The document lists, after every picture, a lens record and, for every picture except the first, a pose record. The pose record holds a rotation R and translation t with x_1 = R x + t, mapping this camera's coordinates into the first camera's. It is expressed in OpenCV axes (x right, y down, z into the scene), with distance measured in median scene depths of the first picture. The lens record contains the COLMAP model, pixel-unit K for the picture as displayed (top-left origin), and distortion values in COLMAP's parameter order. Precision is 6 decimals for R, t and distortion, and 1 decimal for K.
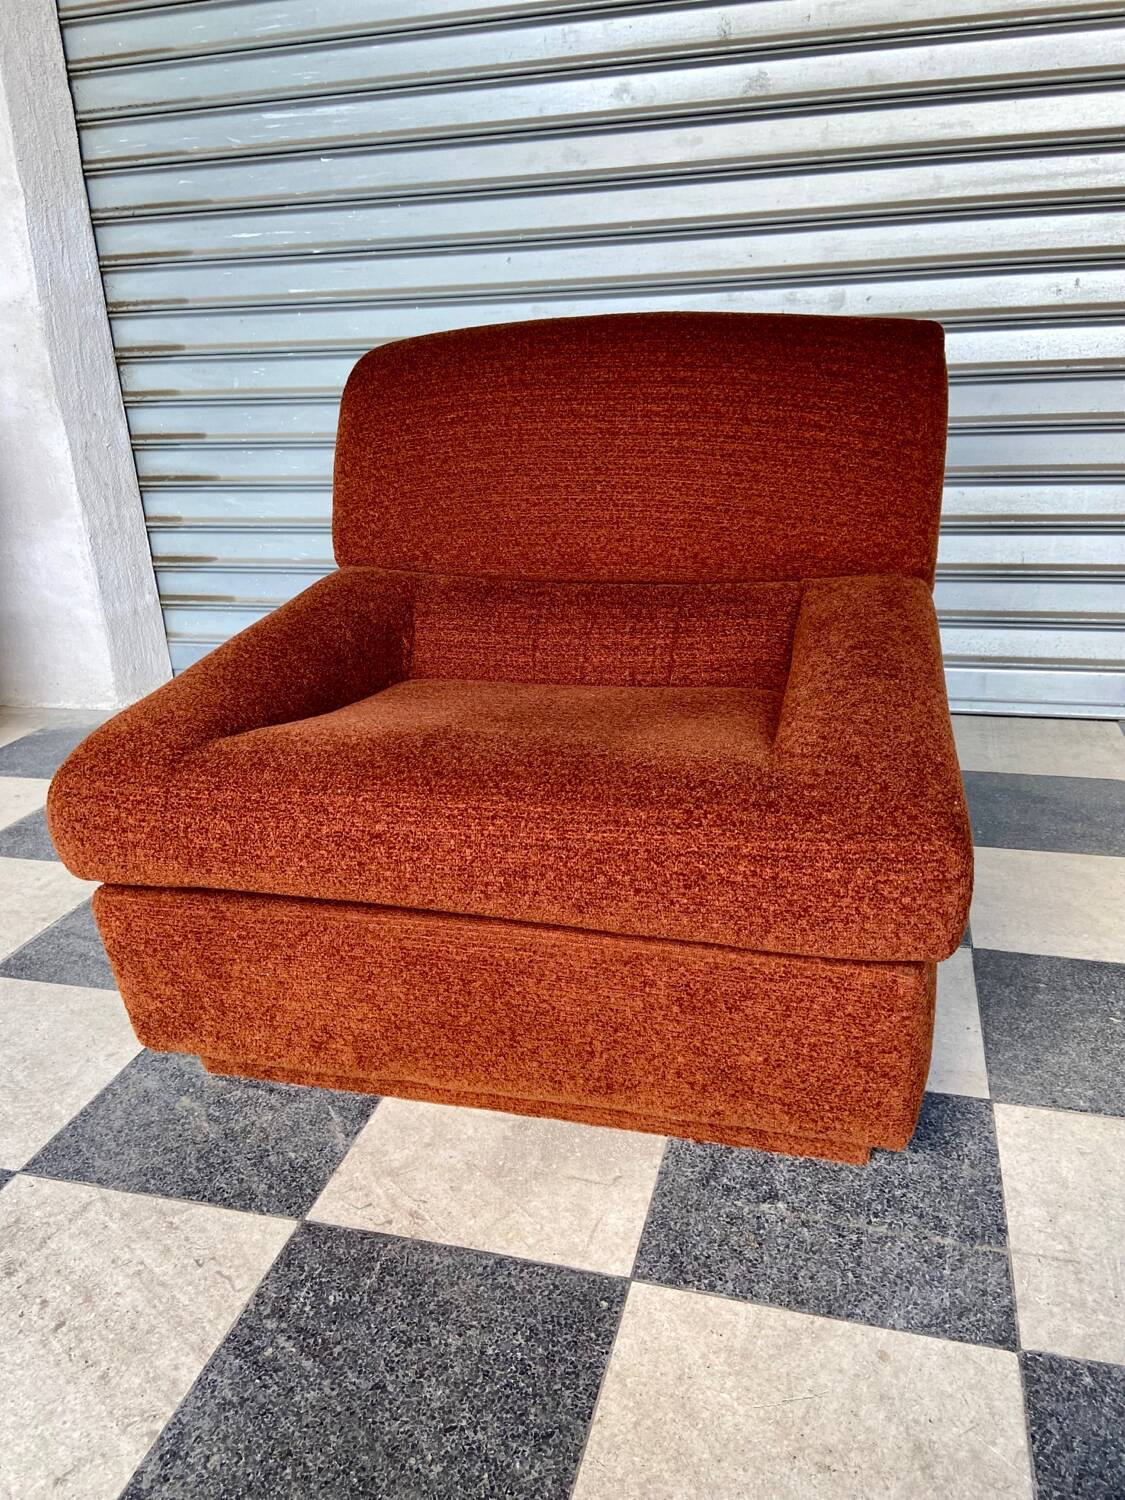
lens RADIAL K [[1125.3, 0, 562.5], [0, 1125.3, 750.0], [0, 0, 1]] dist [0.116447, -0.154406]
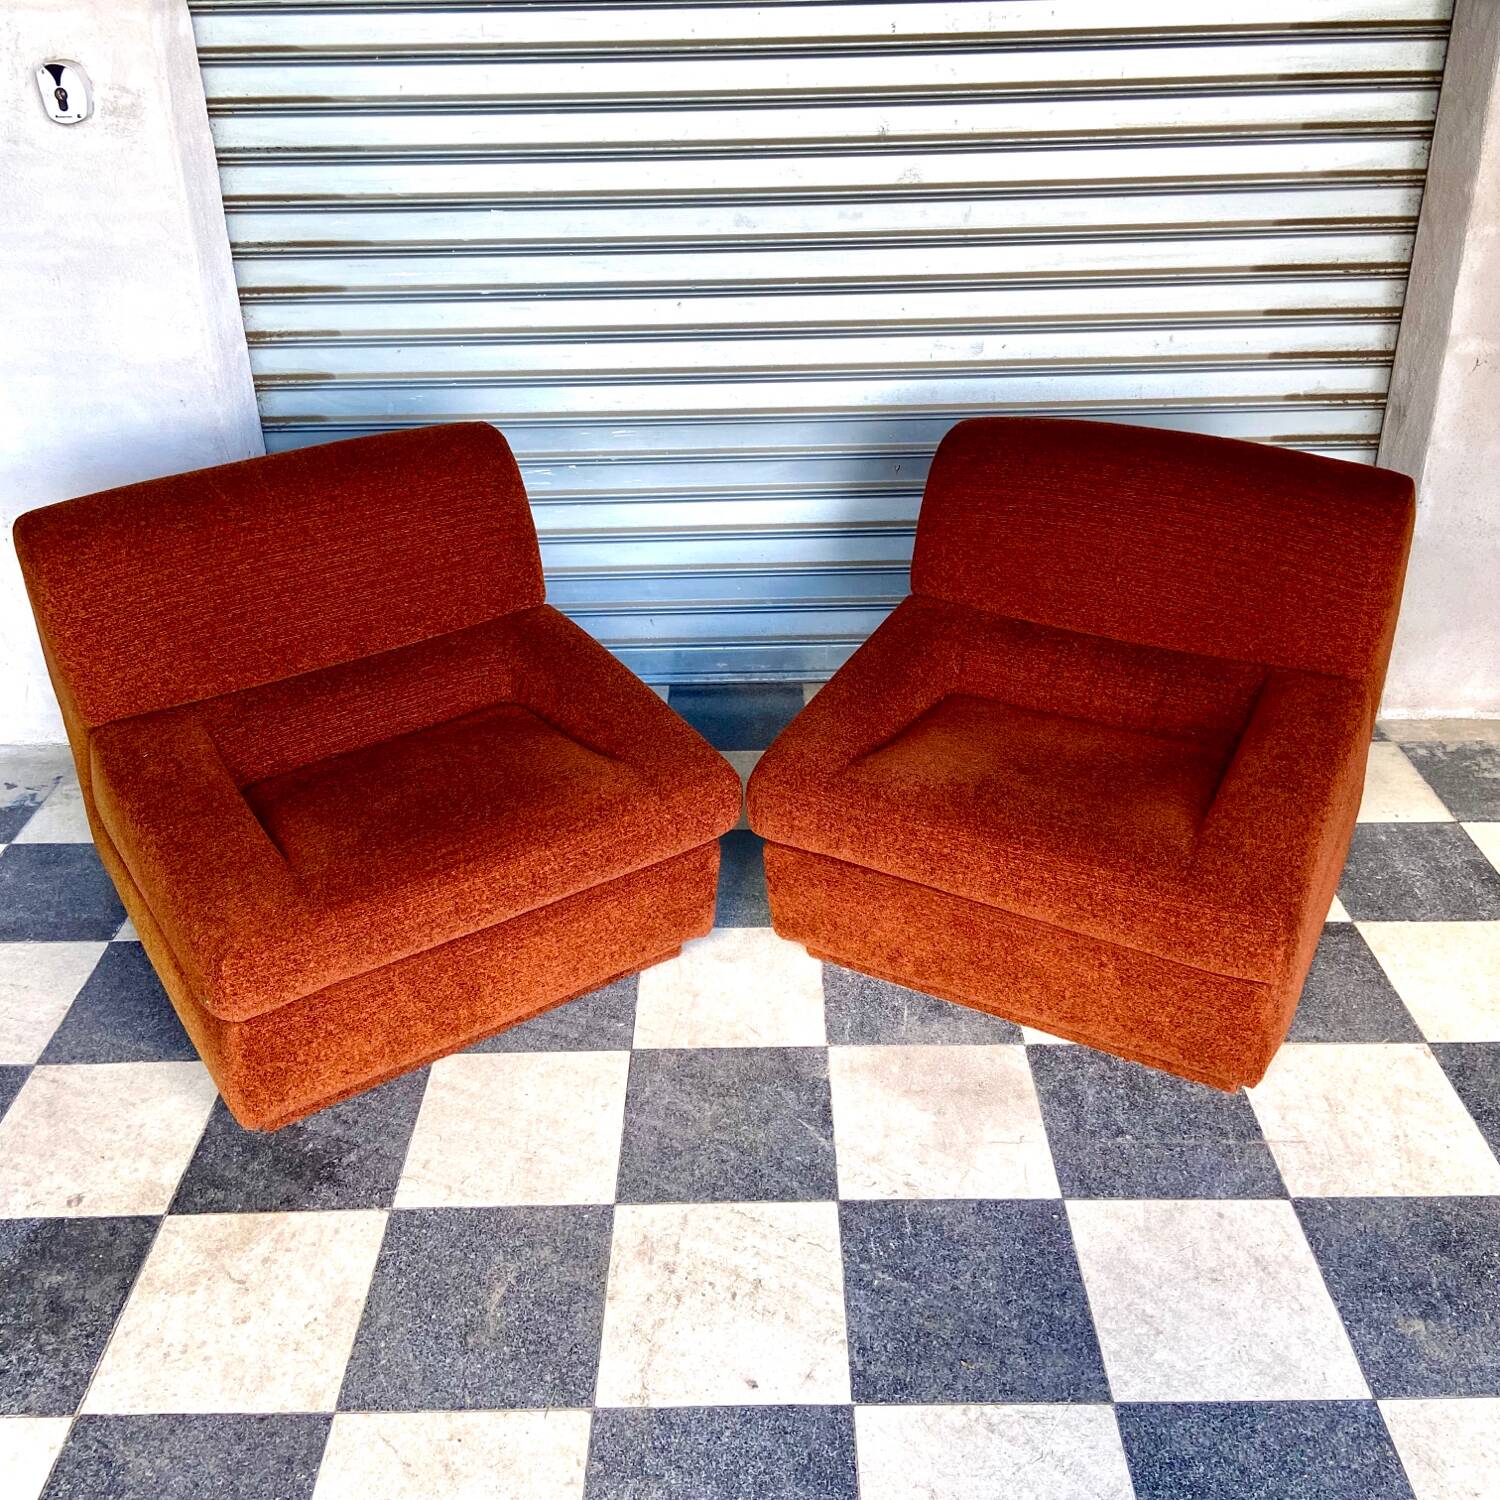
lens RADIAL K [[1495.1, 0, 745.1], [0, 1495.1, 632.3], [0, 0, 1]] dist [0.133362, -0.177822]
pose [[0.964226, -0.092843, 0.248292, -0.763371], [0.072419, 0.993289, 0.090183, -0.513670], [-0.254998, -0.068976, 0.964478, -0.830240]]
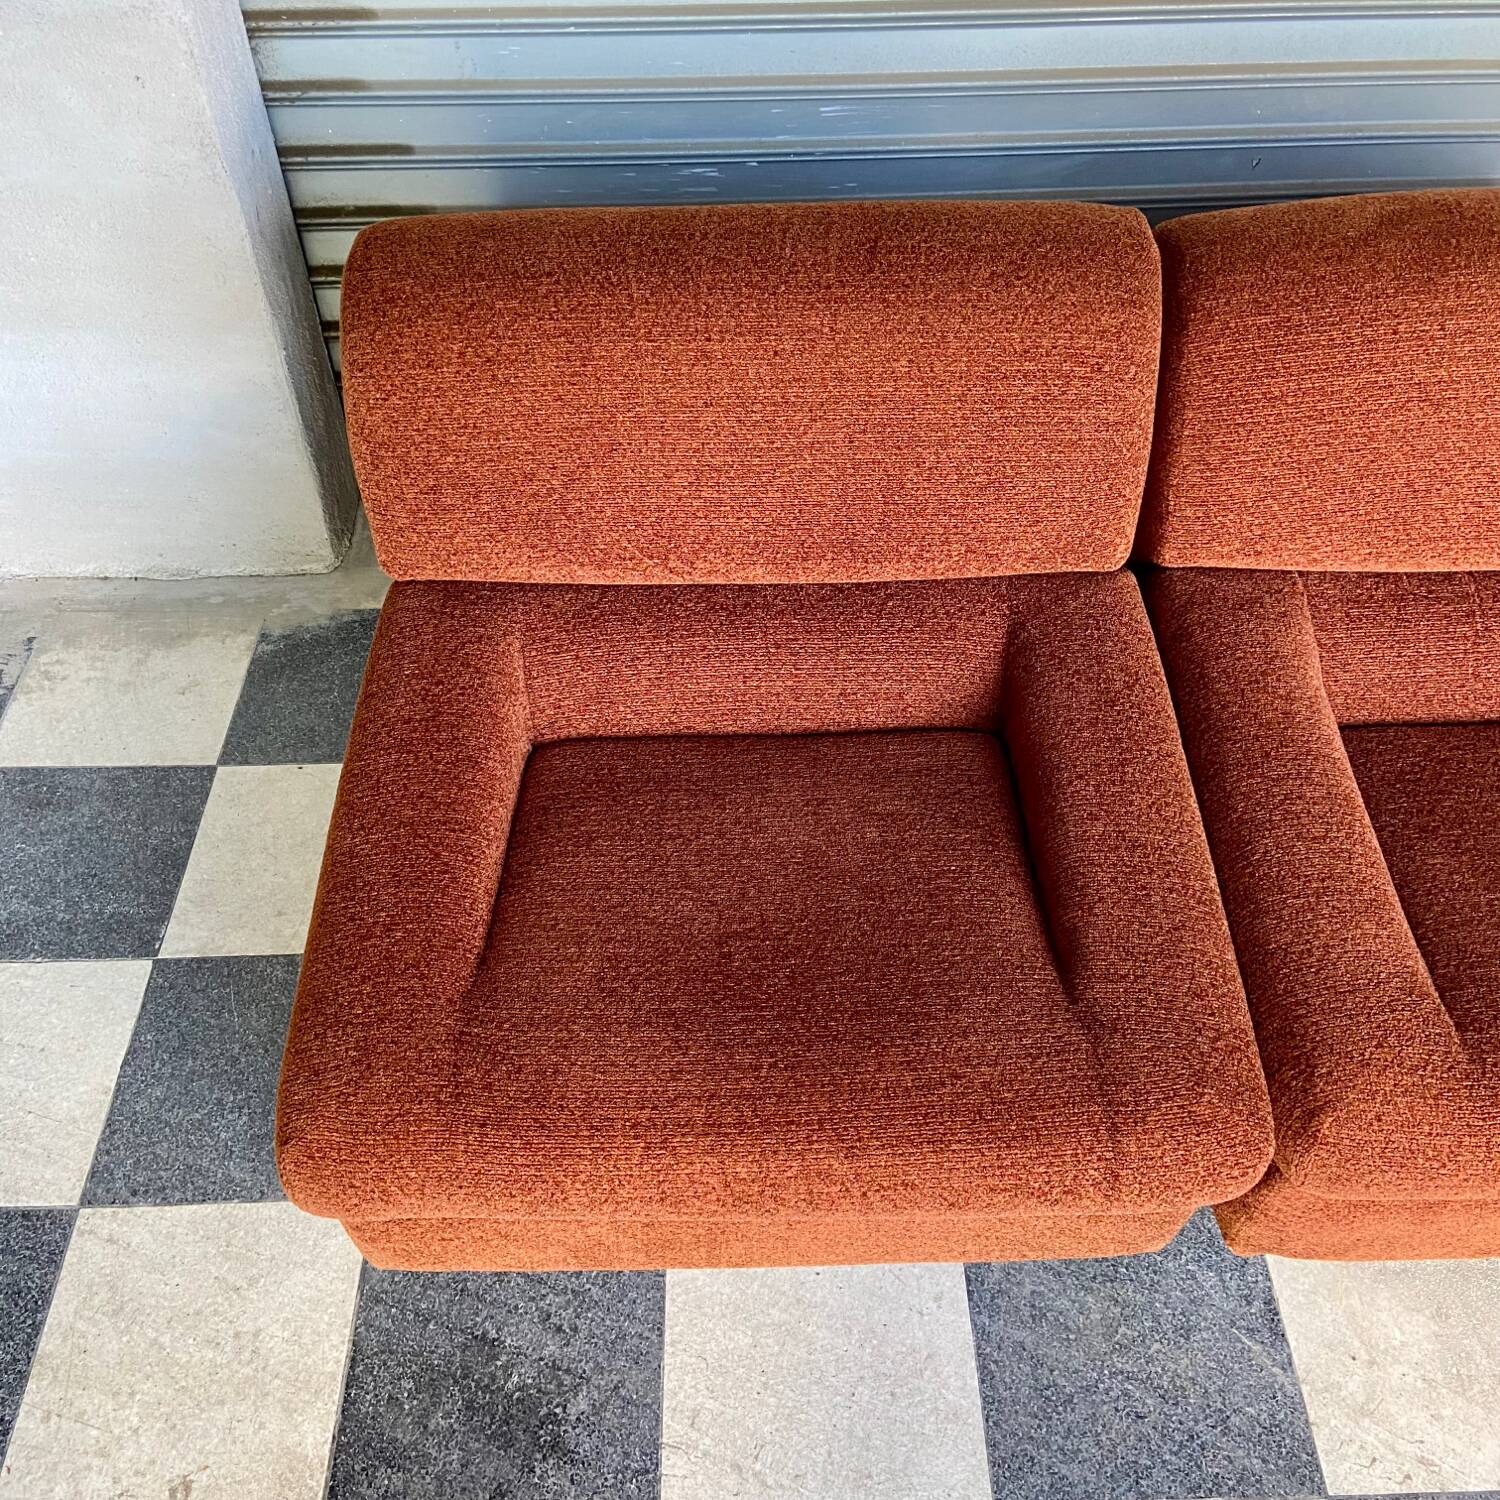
lens RADIAL K [[1496.4, 0, 754.4], [0, 1496.4, 678.0], [0, 0, 1]] dist [0.137271, -0.181392]
pose [[0.957723, -0.176387, 0.227276, -0.879828], [0.065847, 0.903422, 0.423665, -0.833645], [-0.280055, -0.390789, 0.876843, 0.239838]]
